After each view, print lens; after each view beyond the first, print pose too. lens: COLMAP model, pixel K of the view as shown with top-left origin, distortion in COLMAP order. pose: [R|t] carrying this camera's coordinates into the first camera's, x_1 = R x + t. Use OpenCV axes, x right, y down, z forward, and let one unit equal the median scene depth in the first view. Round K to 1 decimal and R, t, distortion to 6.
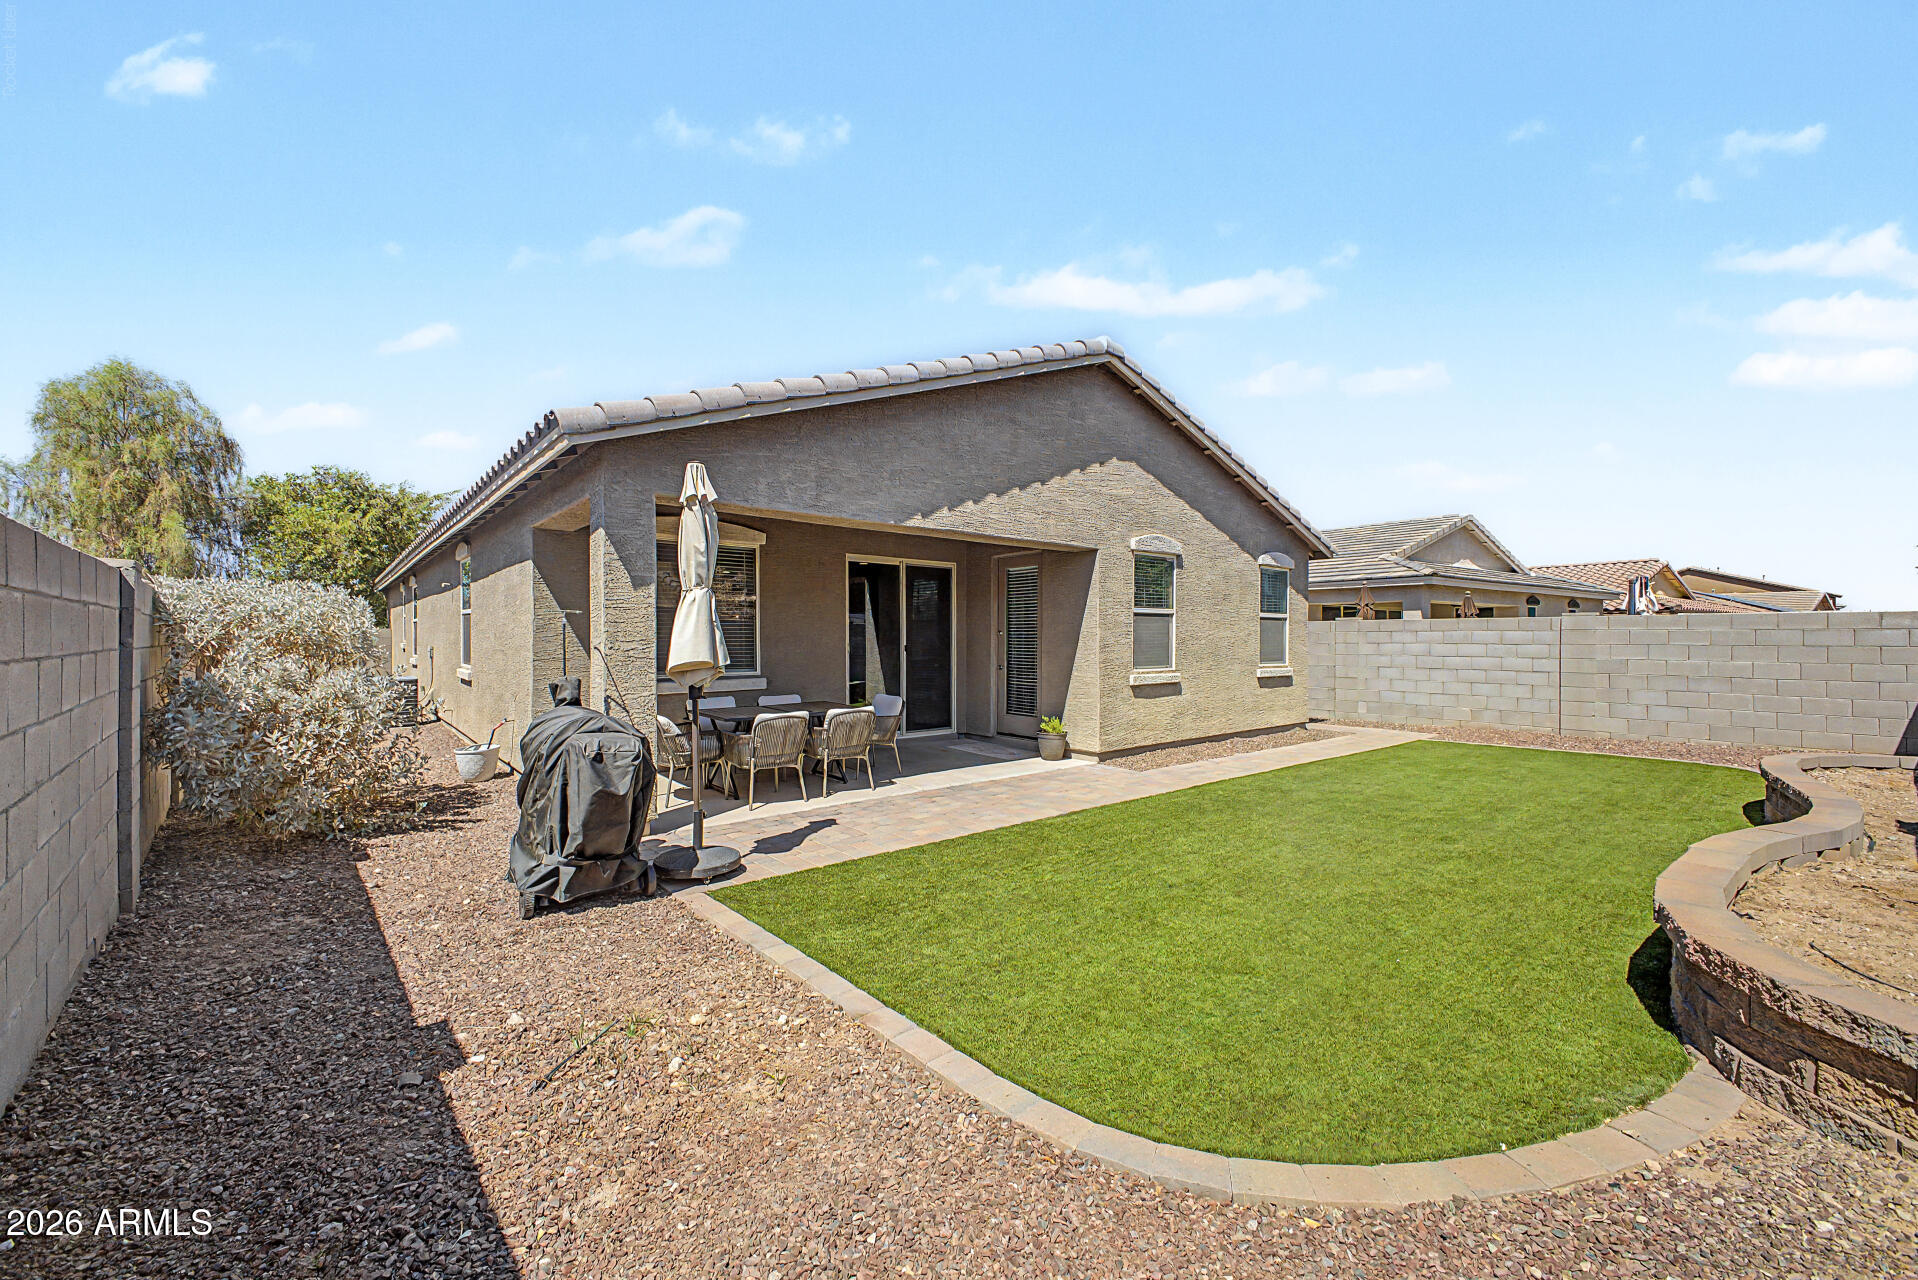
lens RADIAL K [[749.5, 0, 956.5], [0, 749.5, 640.2], [0, 0, 1]] dist [0.020312, -0.007239]
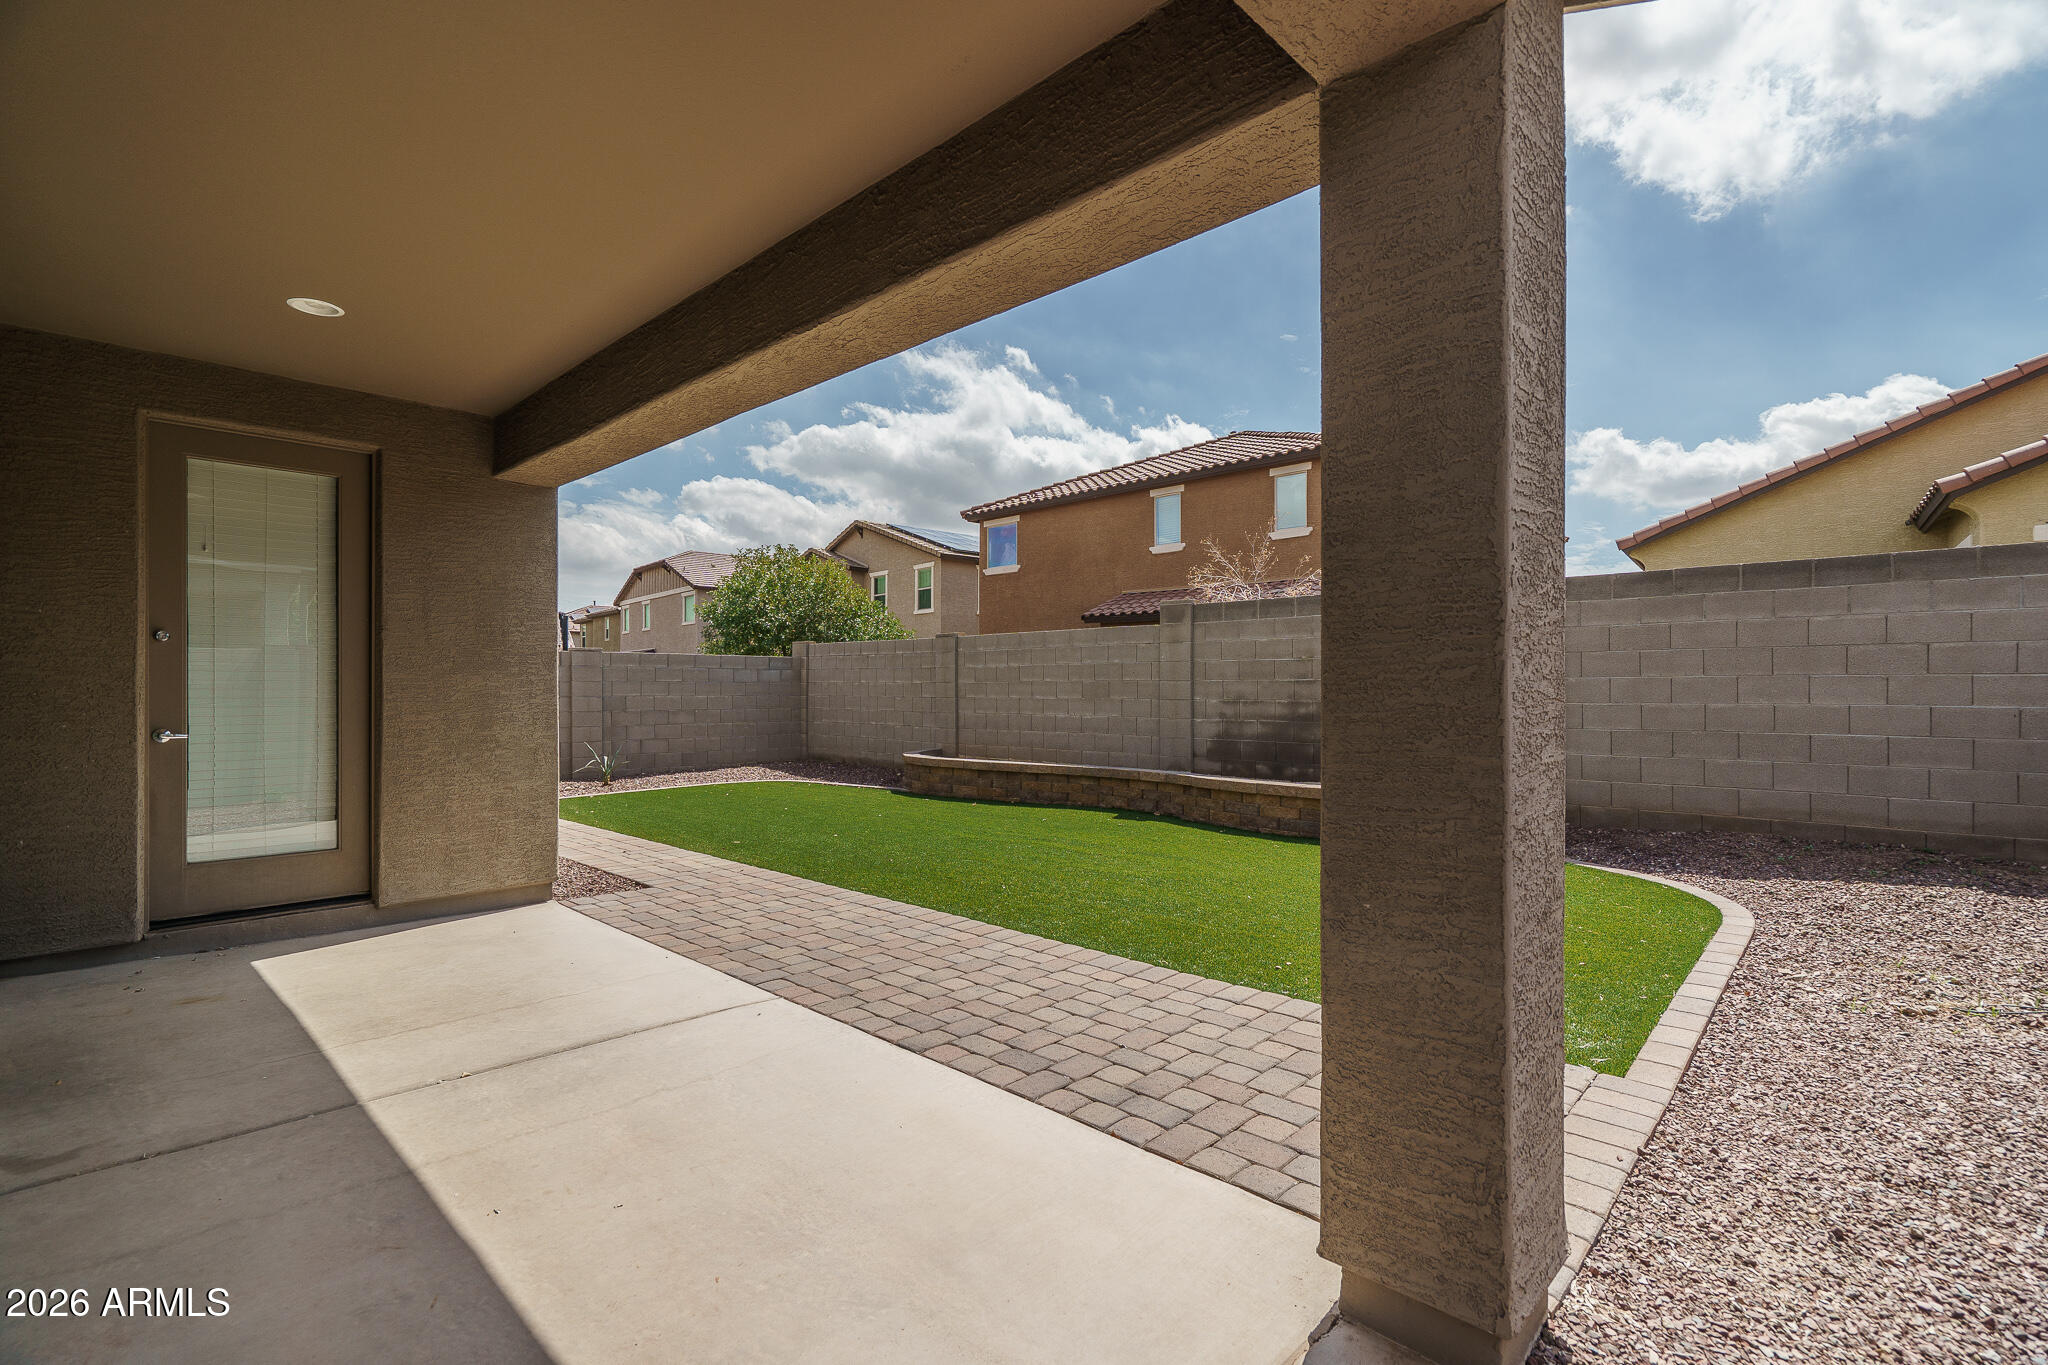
lens RADIAL K [[930.0, 0, 1024.9], [0, 930.0, 641.1], [0, 0, 1]] dist [-0.016597, 0.000006]
pose [[-0.120591, 0.047397, 0.991570, -0.460884], [0.002018, 0.998869, -0.047500, 0.013884], [-0.992700, -0.003727, -0.120550, 0.701453]]
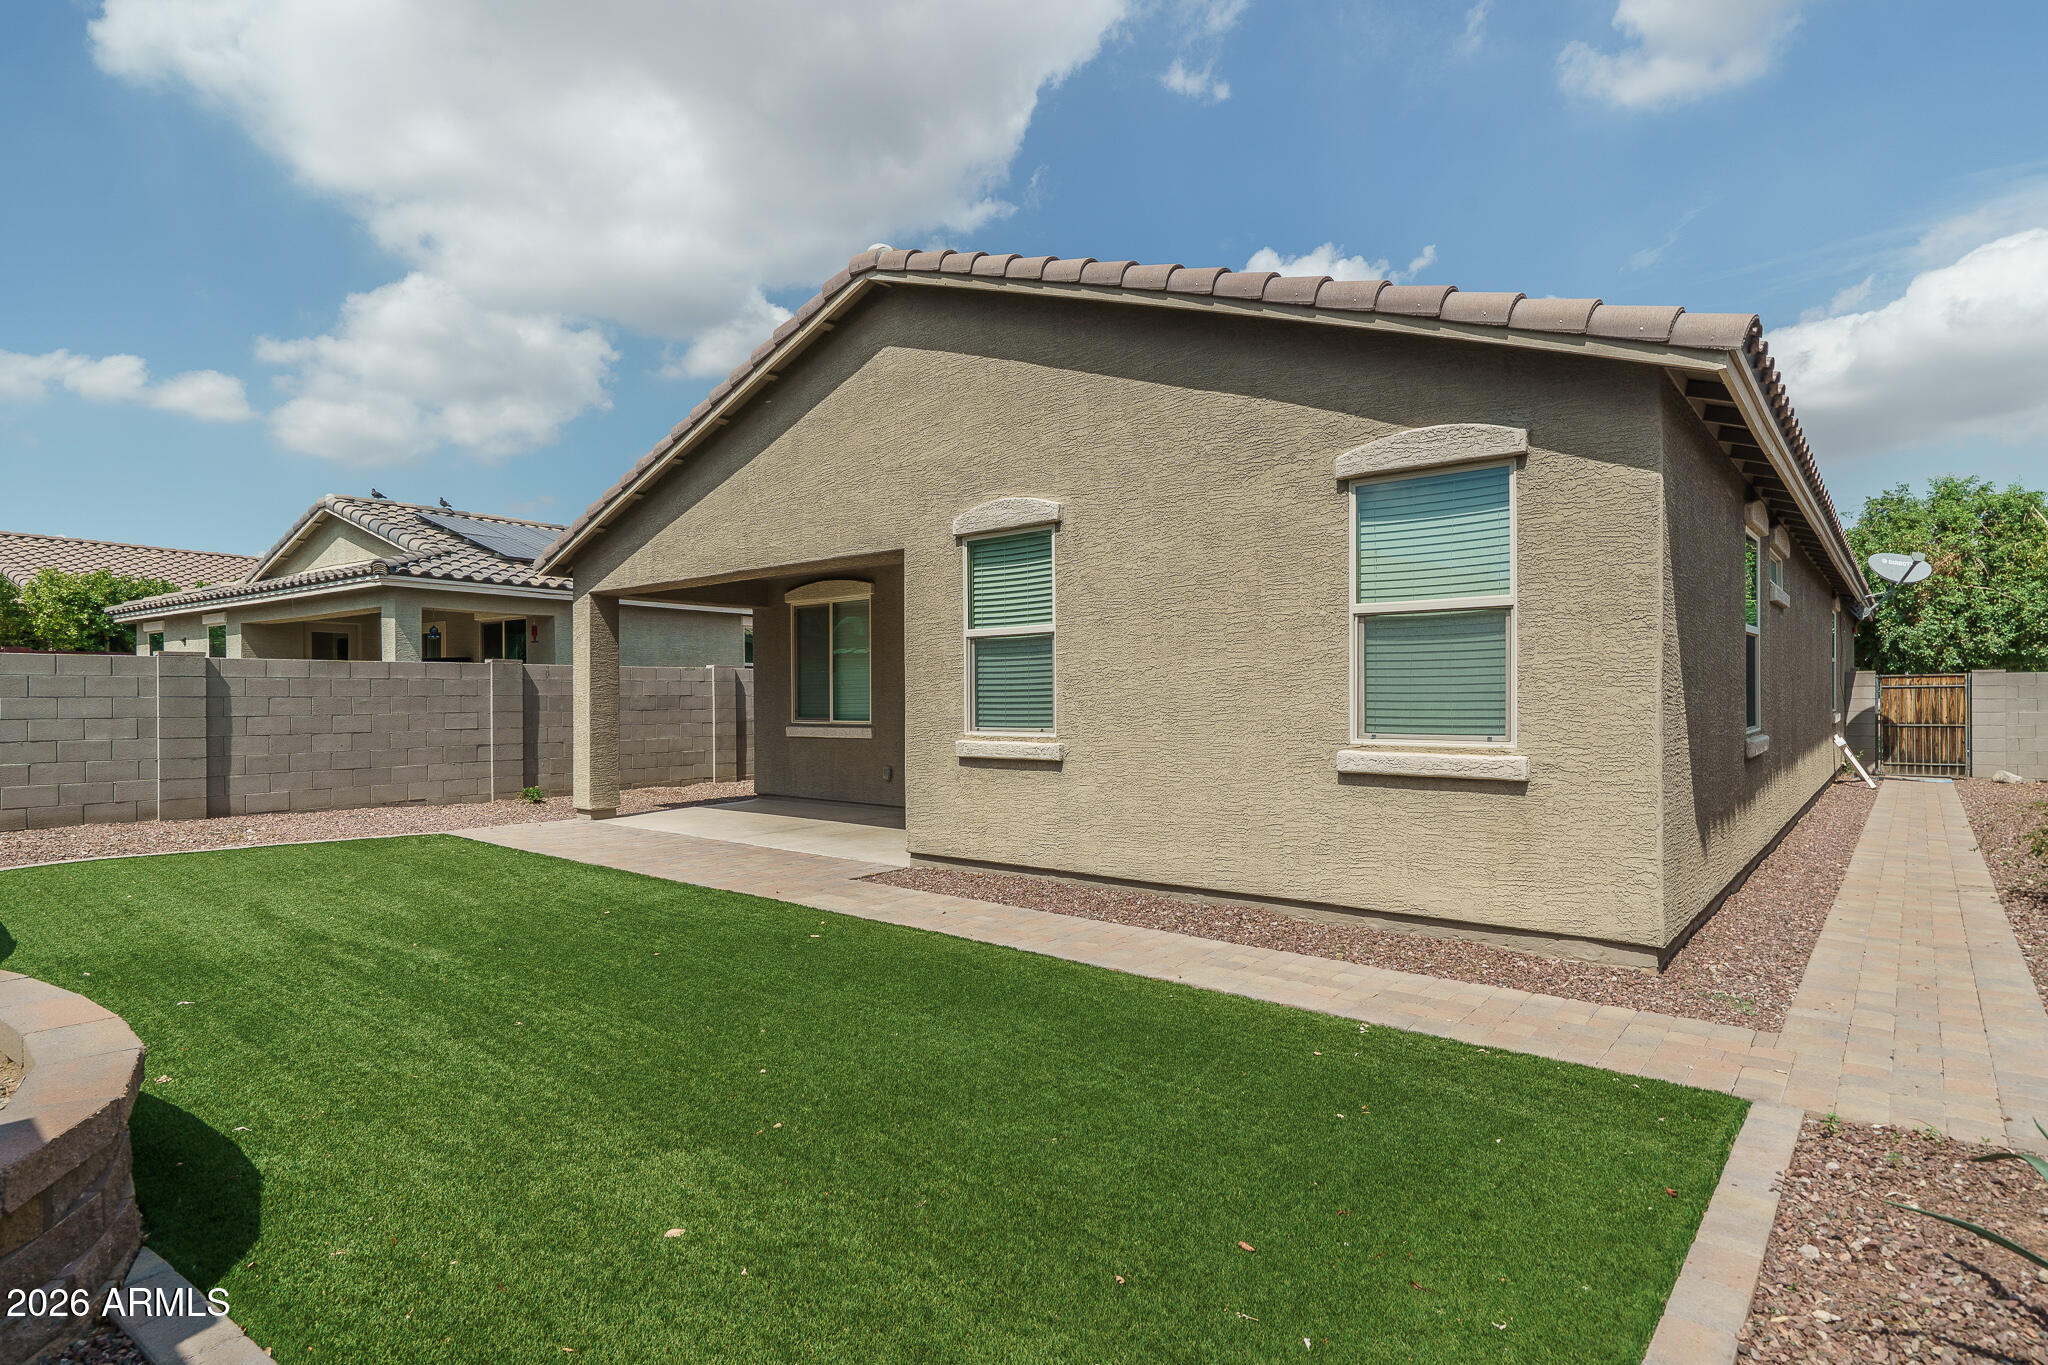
lens RADIAL K [[1072.8, 0, 1021.4], [0, 1072.8, 701.4], [0, 0, 1]] dist [0.014946, 0.001035]
pose [[0.161900, -0.000696, -0.986807, 1.080174], [0.003624, 0.999993, -0.000111, 0.014573], [0.986801, -0.003558, 0.161901, 0.879041]]
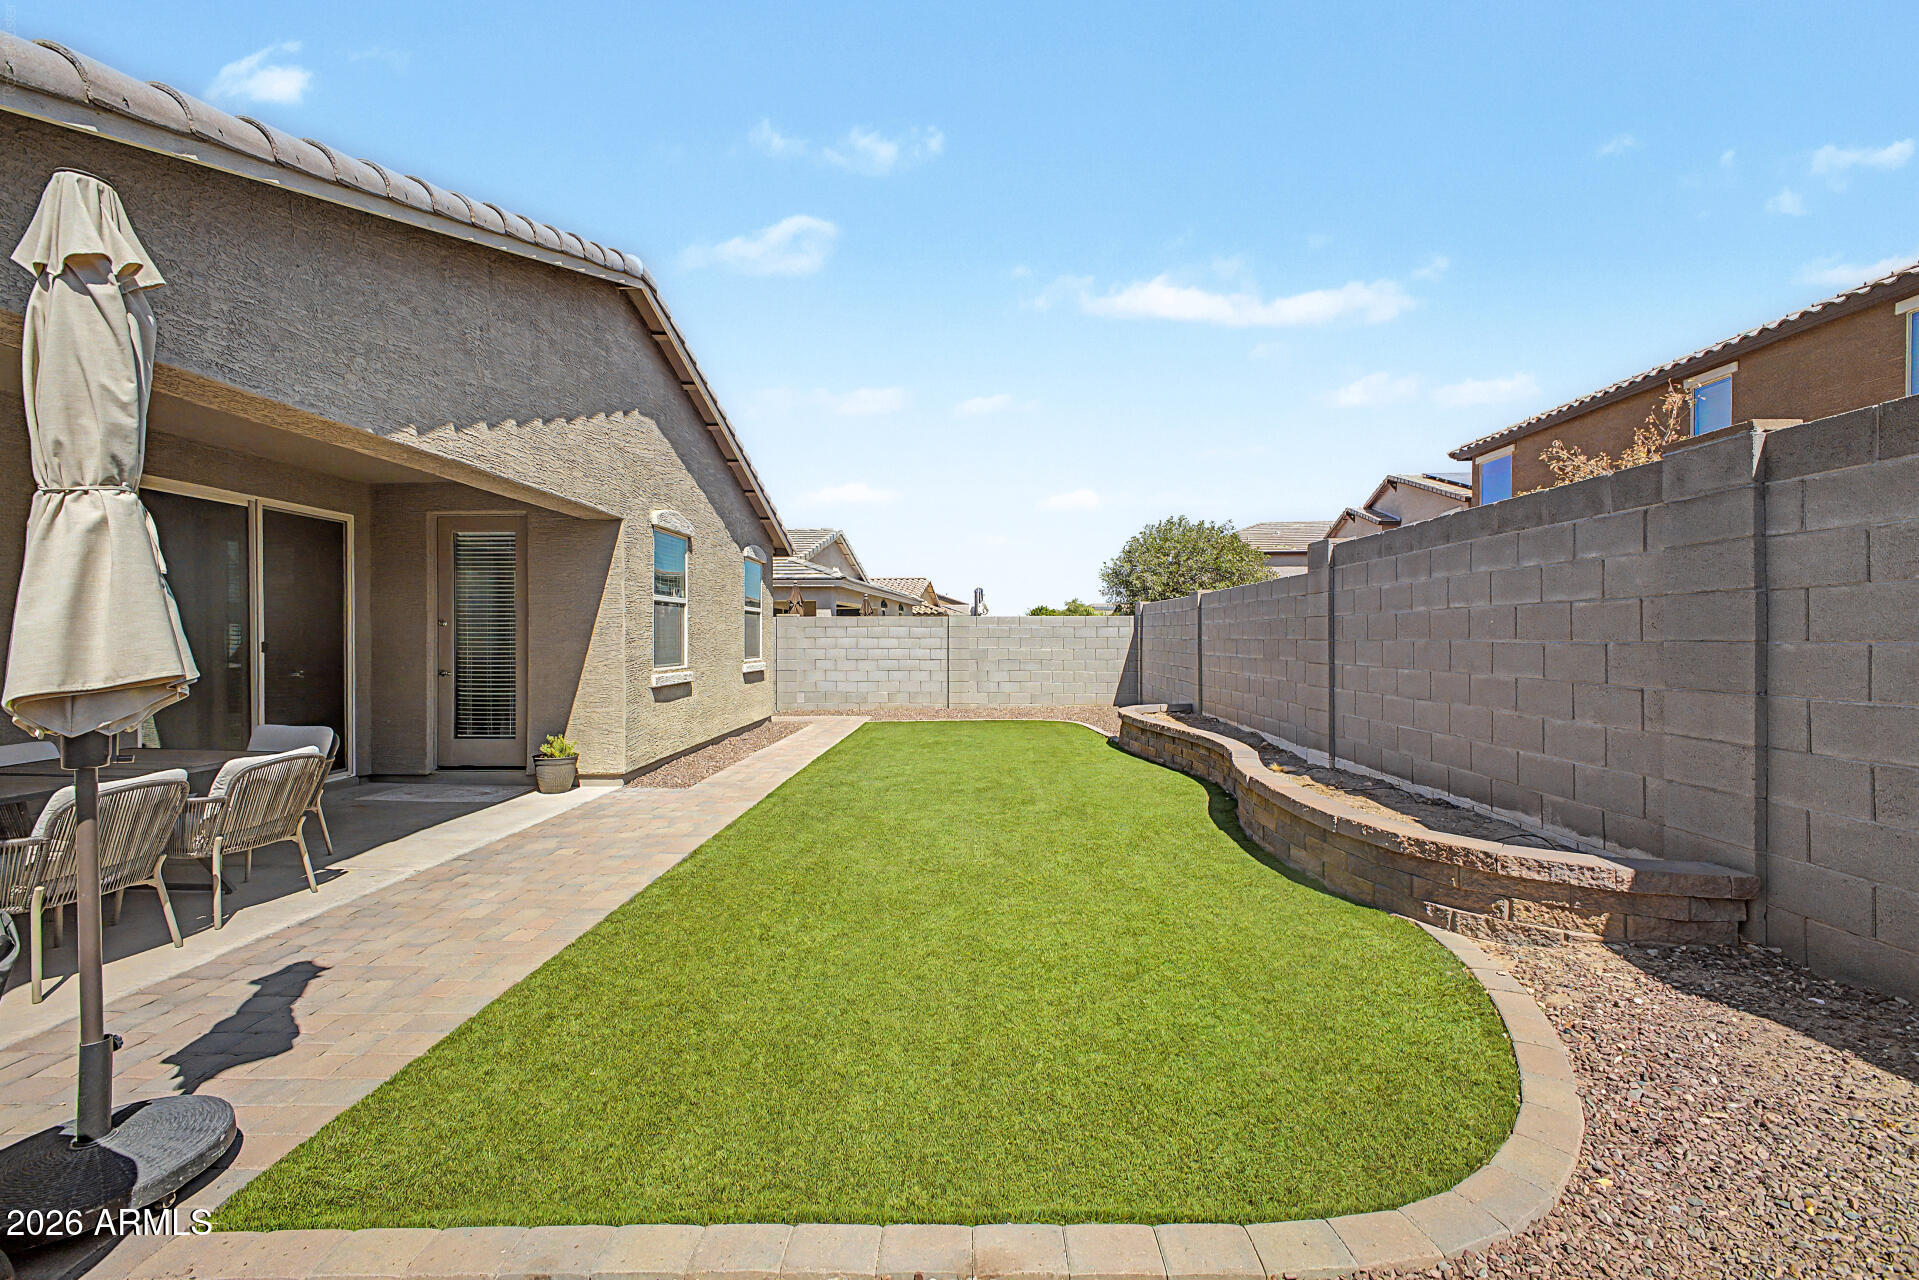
lens RADIAL K [[749.9, 0, 957.0], [0, 749.9, 640.2], [0, 0, 1]] dist [0.020312, -0.007239]
pose [[0.658423, -0.005516, 0.752628, -0.168133], [0.003692, 0.999985, 0.004099, 0.005198], [-0.752639, 0.000080, 0.658434, 0.187566]]
